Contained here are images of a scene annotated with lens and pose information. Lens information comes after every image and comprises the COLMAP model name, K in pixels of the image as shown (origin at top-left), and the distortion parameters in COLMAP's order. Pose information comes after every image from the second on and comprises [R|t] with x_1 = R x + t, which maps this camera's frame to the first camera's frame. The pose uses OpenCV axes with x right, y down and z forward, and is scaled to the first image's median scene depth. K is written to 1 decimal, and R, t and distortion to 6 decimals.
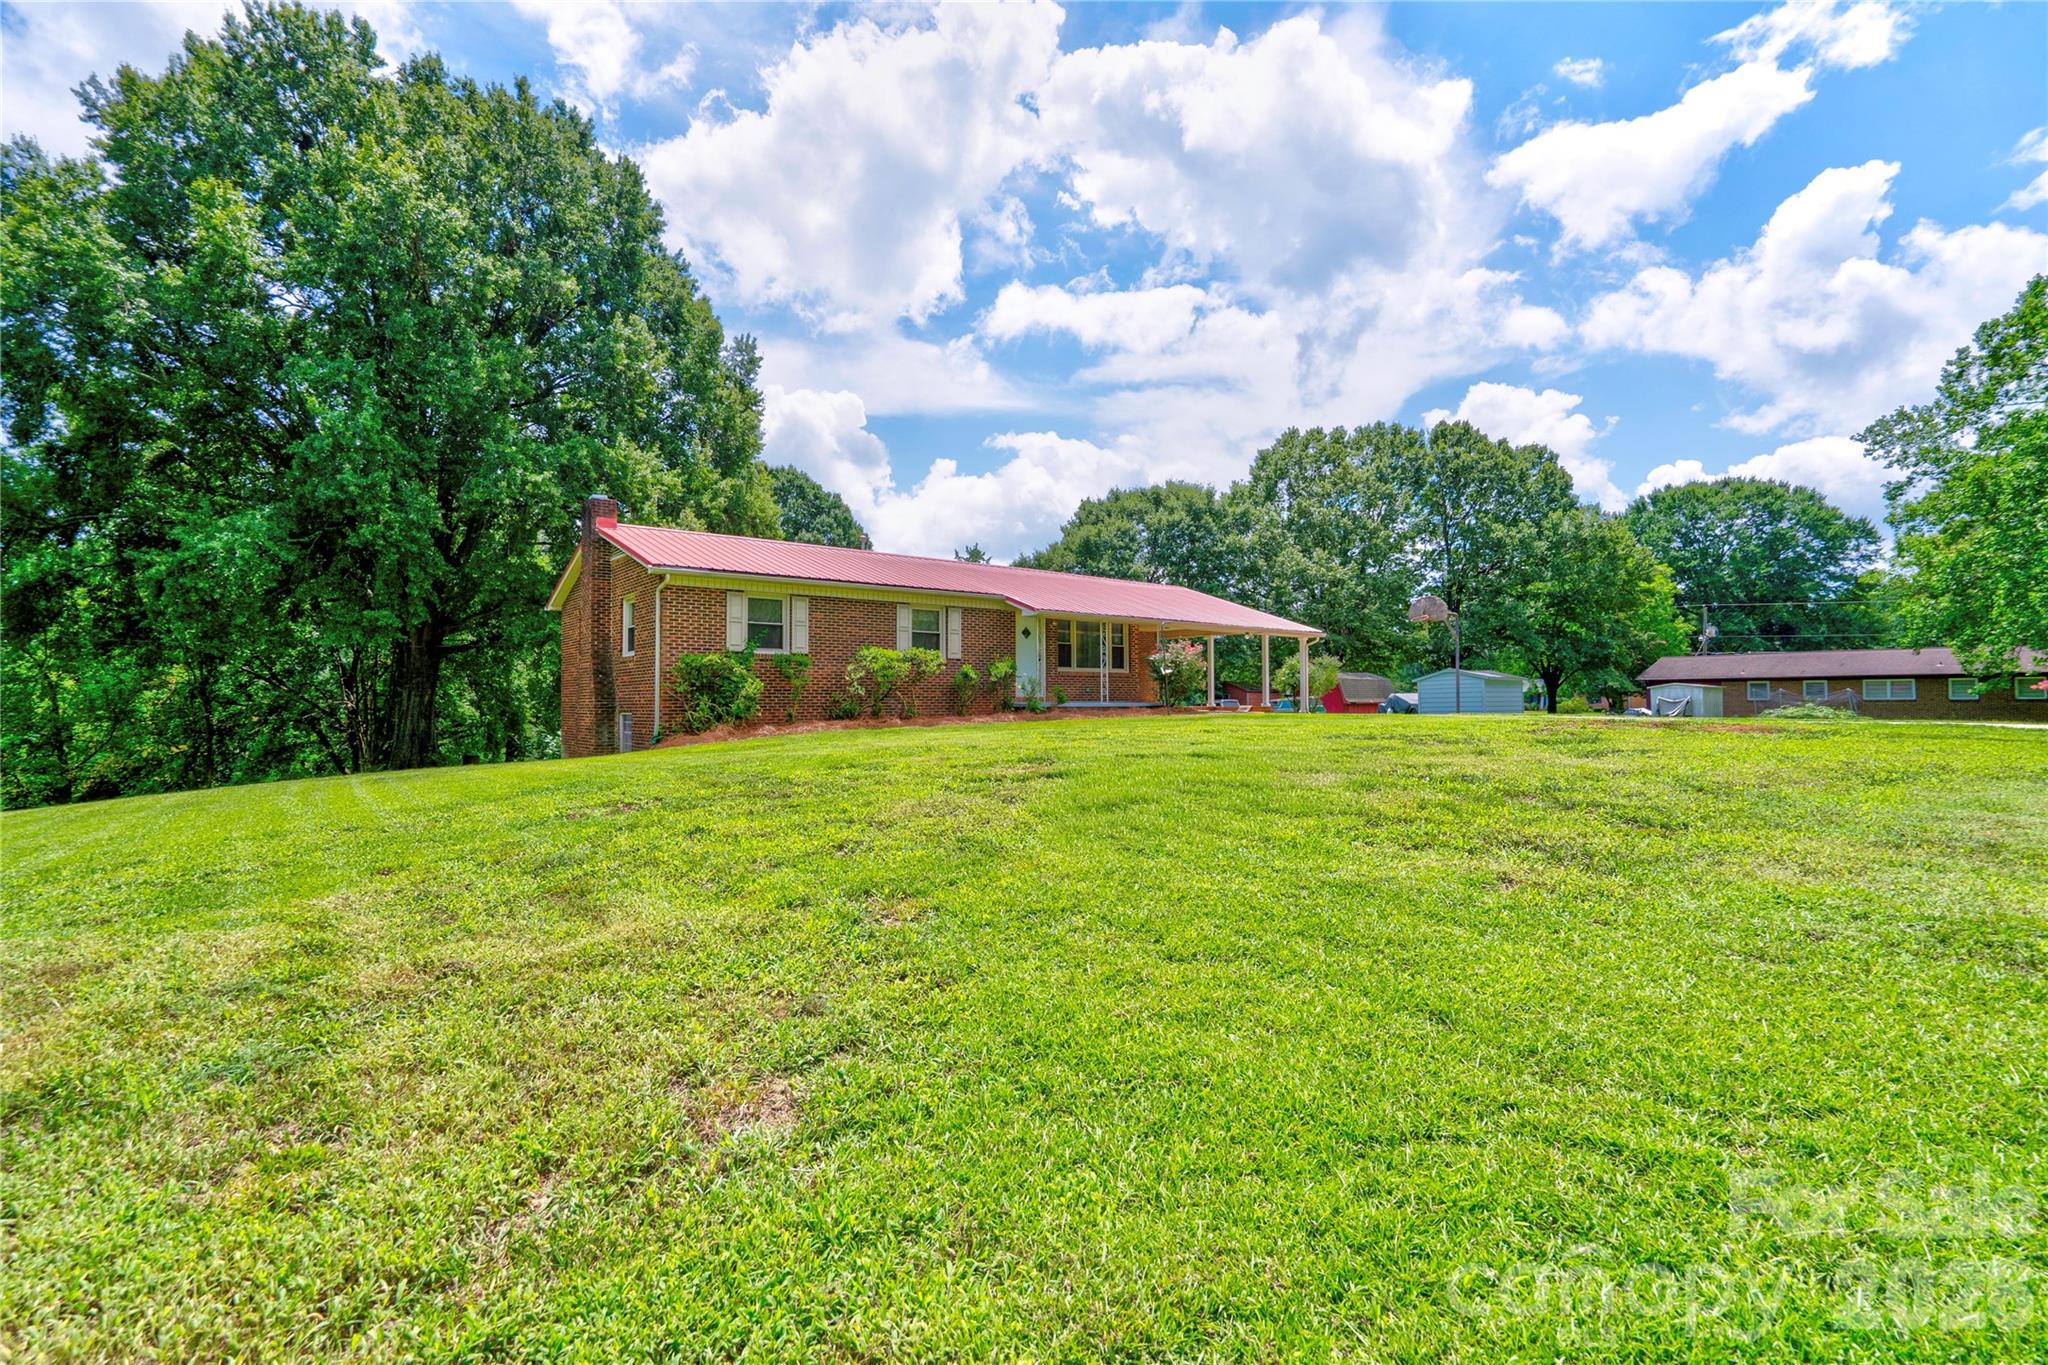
lens RADIAL K [[929.9, 0, 1010.9], [0, 929.9, 675.6], [0, 0, 1]] dist [-0.002320, 0.000268]
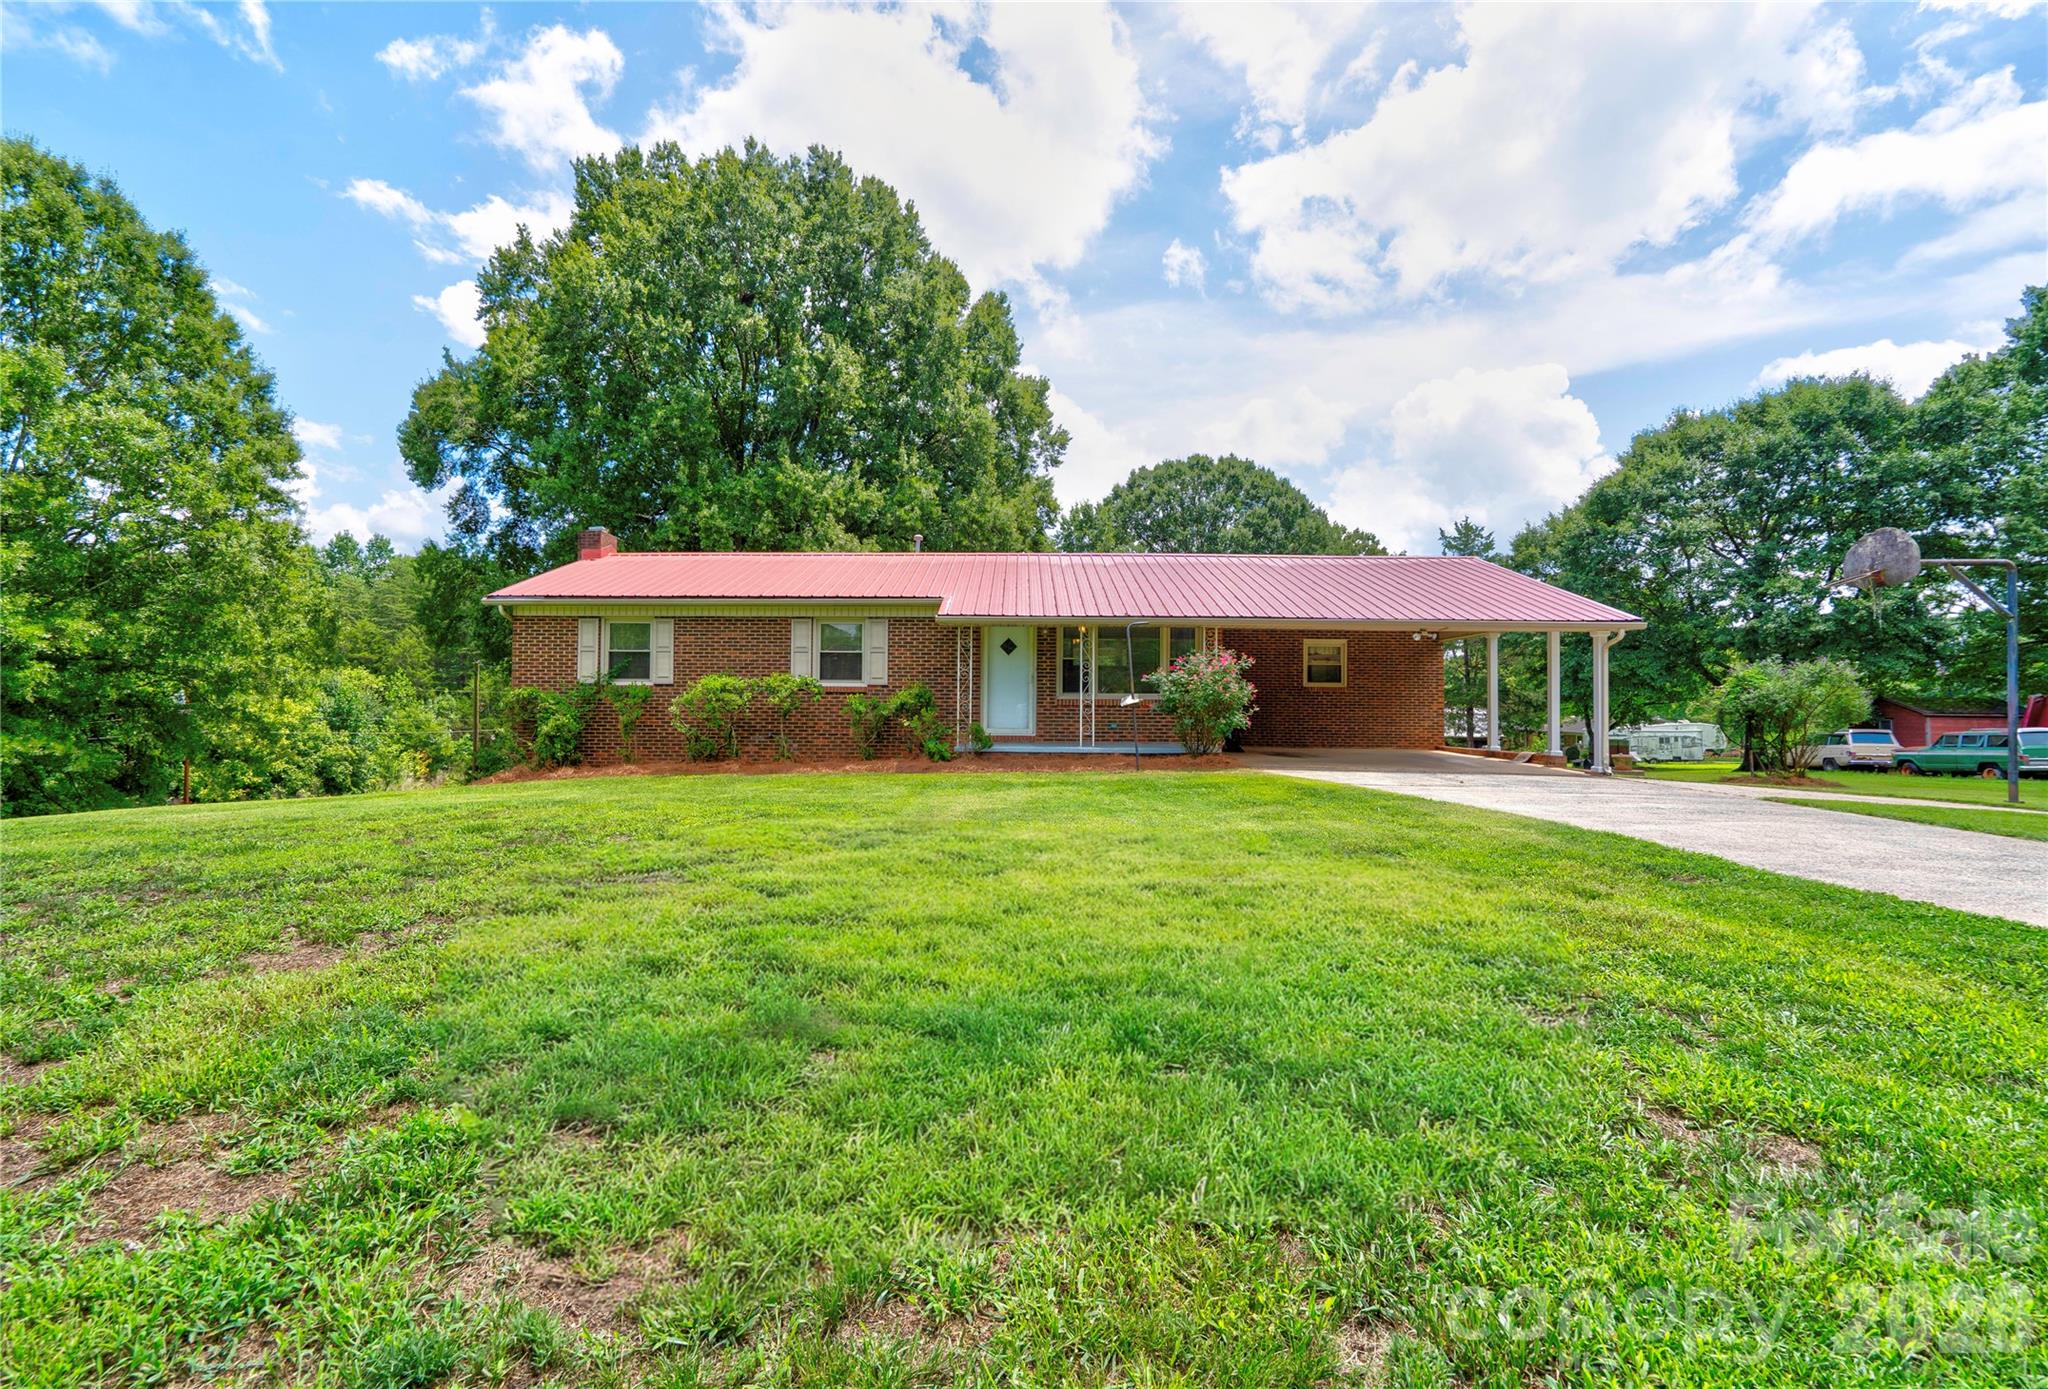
lens RADIAL K [[967.0, 0, 1021.9], [0, 967.0, 690.1], [0, 0, 1]] dist [-0.008278, 0.016598]
pose [[0.770945, -0.009125, -0.636837, 0.505027], [0.009435, 0.999951, -0.002906, -0.009890], [0.636832, -0.003768, 0.770993, 0.424582]]
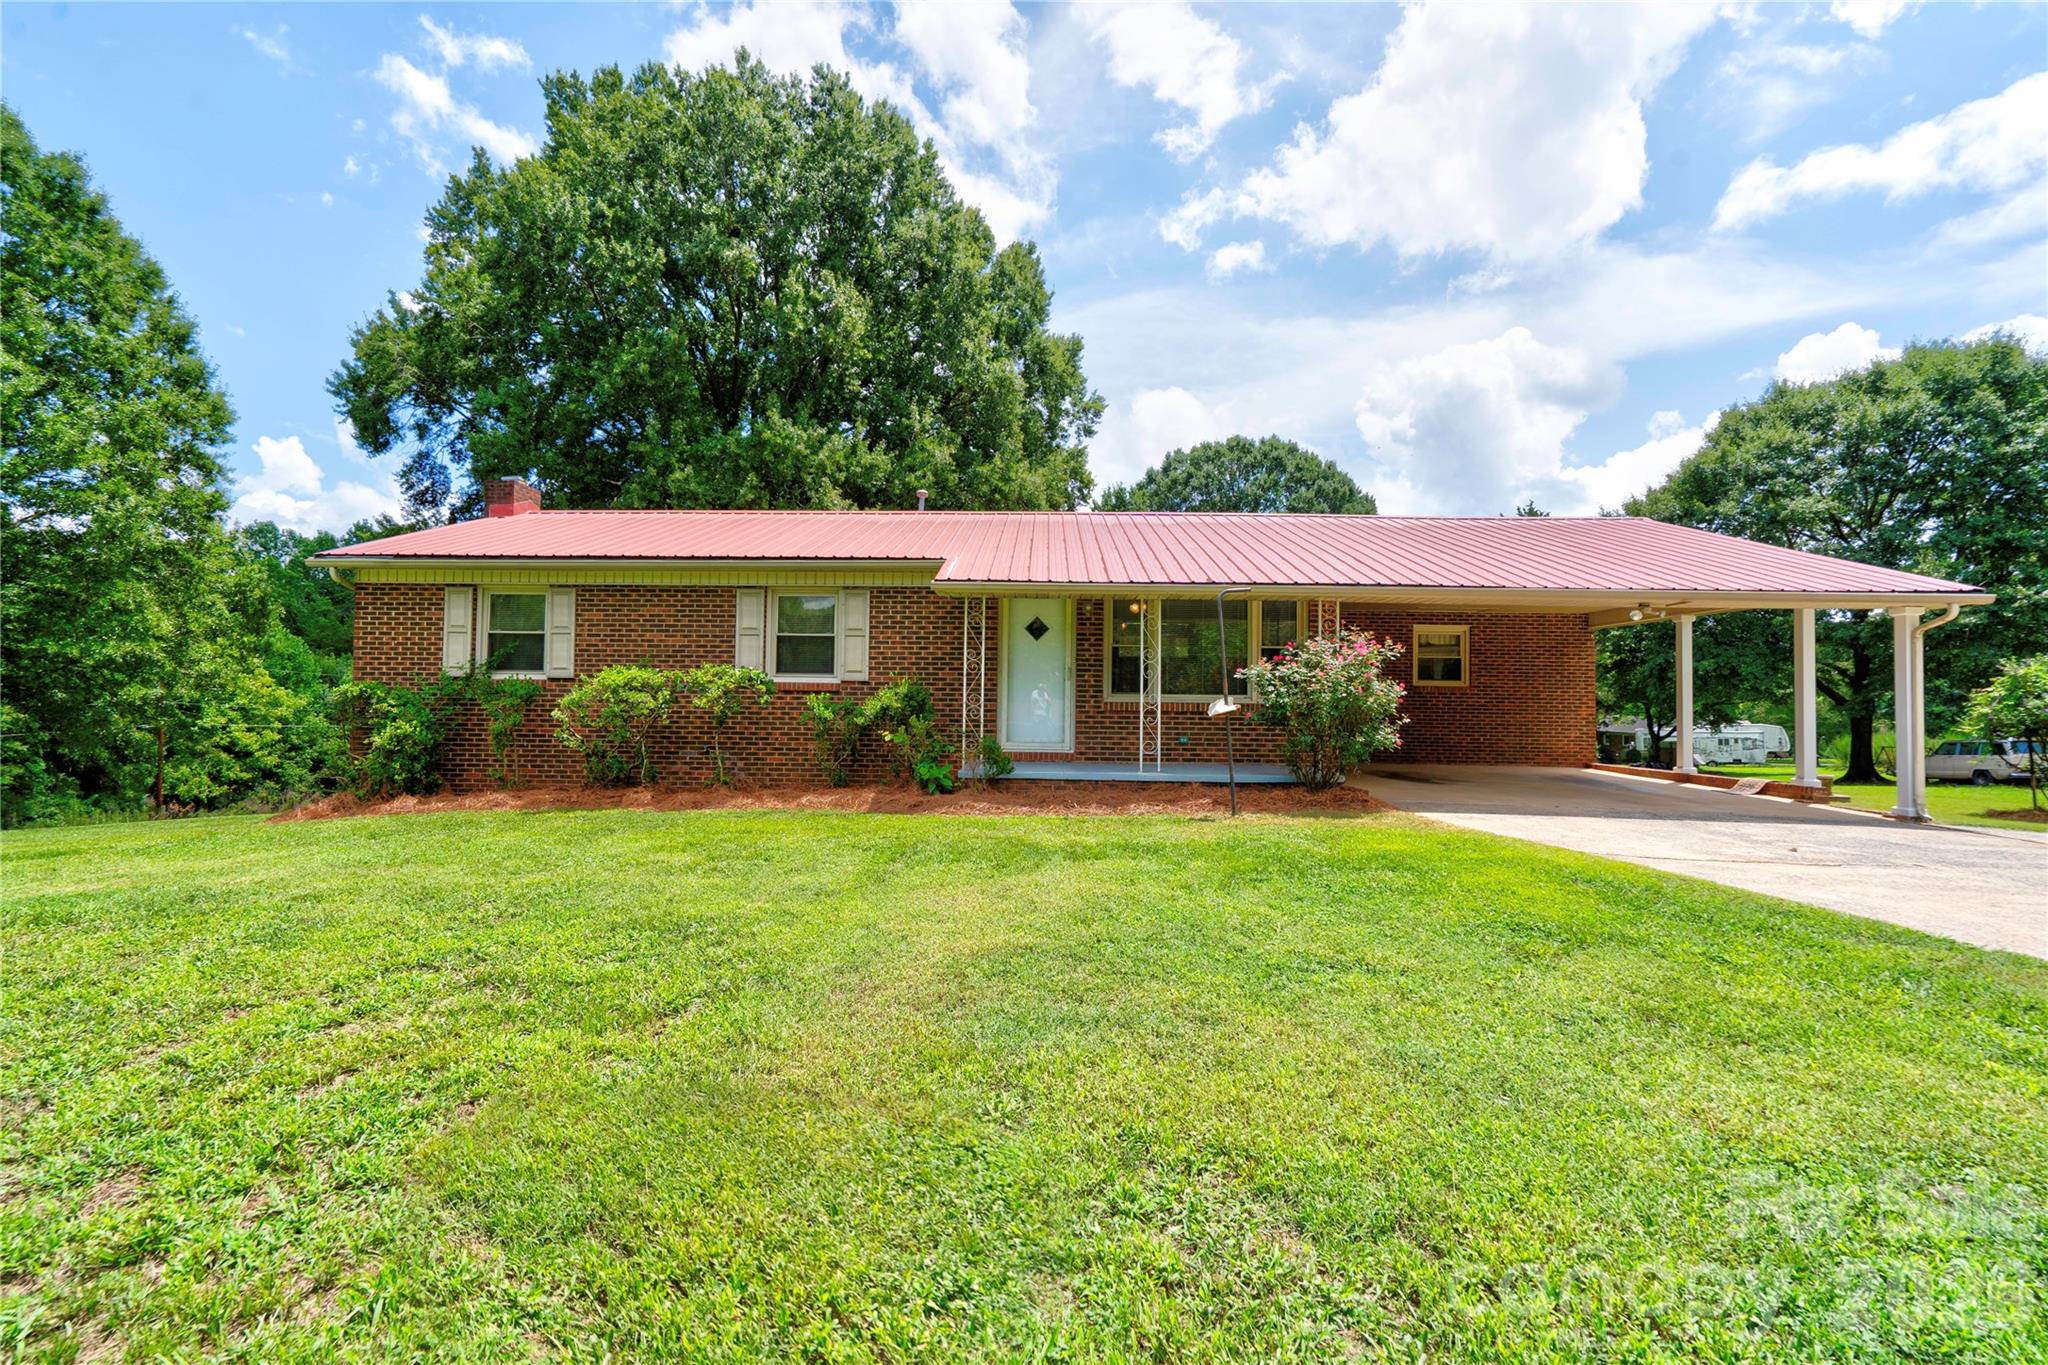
lens RADIAL K [[934.0, 0, 1024.0], [0, 934.0, 682.5], [0, 0, 1]] dist [-0.004636, -0.000394]
pose [[0.754889, -0.006304, -0.655823, 0.354567], [0.003718, 0.999979, -0.005333, -0.013077], [0.655843, 0.001588, 0.754896, 0.599699]]
